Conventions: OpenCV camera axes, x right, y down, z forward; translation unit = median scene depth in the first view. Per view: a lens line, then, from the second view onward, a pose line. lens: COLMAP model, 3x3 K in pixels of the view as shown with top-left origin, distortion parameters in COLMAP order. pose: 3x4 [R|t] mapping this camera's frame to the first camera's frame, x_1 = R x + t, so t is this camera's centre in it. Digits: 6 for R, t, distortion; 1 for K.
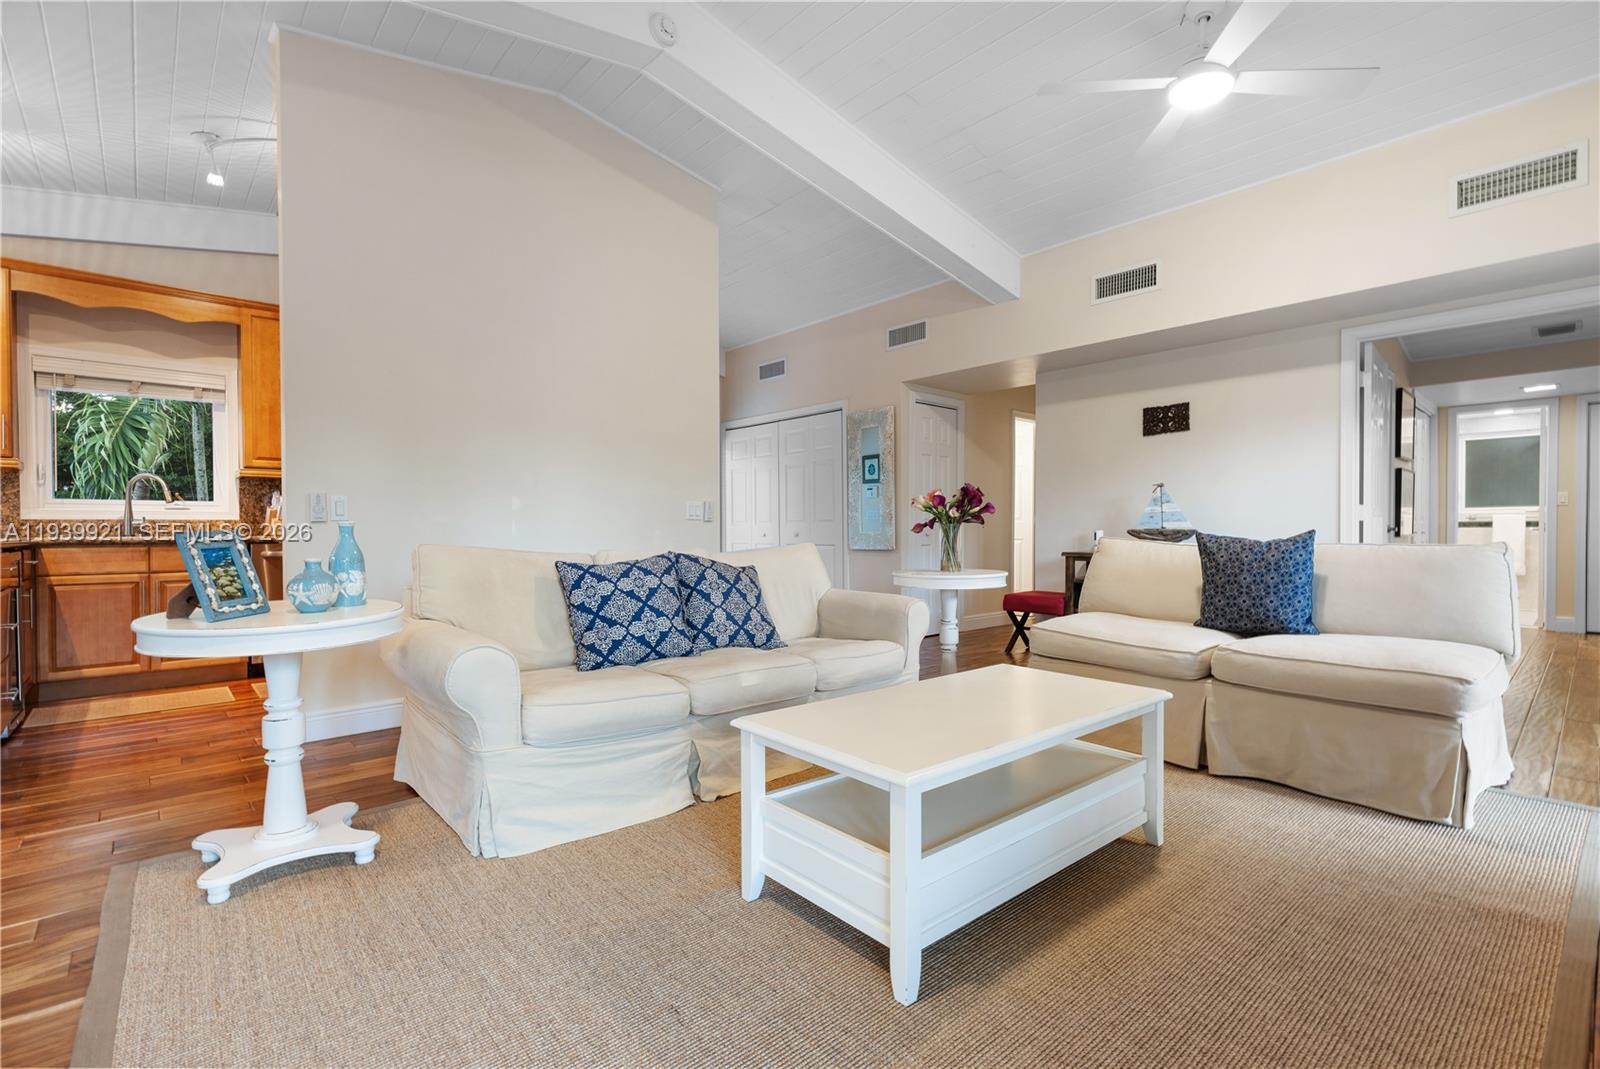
lens RADIAL K [[726.8, 0, 803.8], [0, 726.8, 532.6], [0, 0, 1]] dist [0.004053, 0.000906]
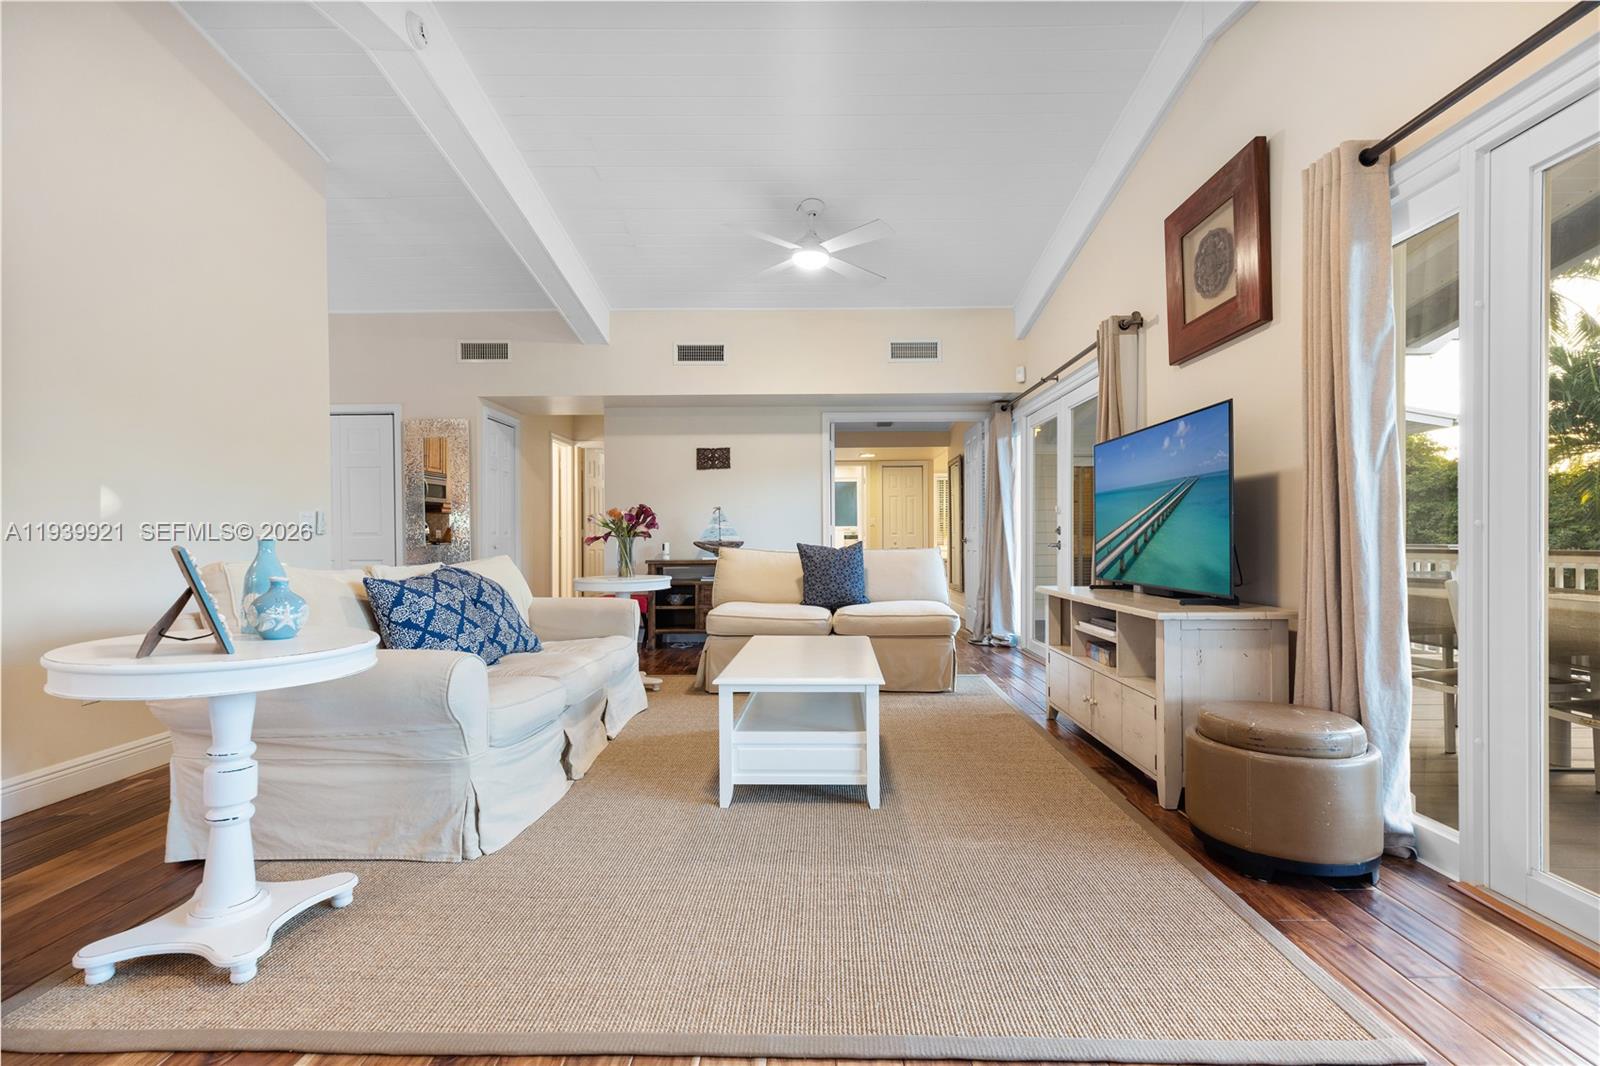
lens RADIAL K [[726.8, 0, 800.6], [0, 726.8, 536.9], [0, 0, 1]] dist [0.004053, 0.000906]
pose [[0.684323, 0.001049, 0.729178, -0.560721], [0.006944, 0.999944, -0.007955, -0.001474], [-0.729146, 0.010507, 0.684278, -0.036002]]
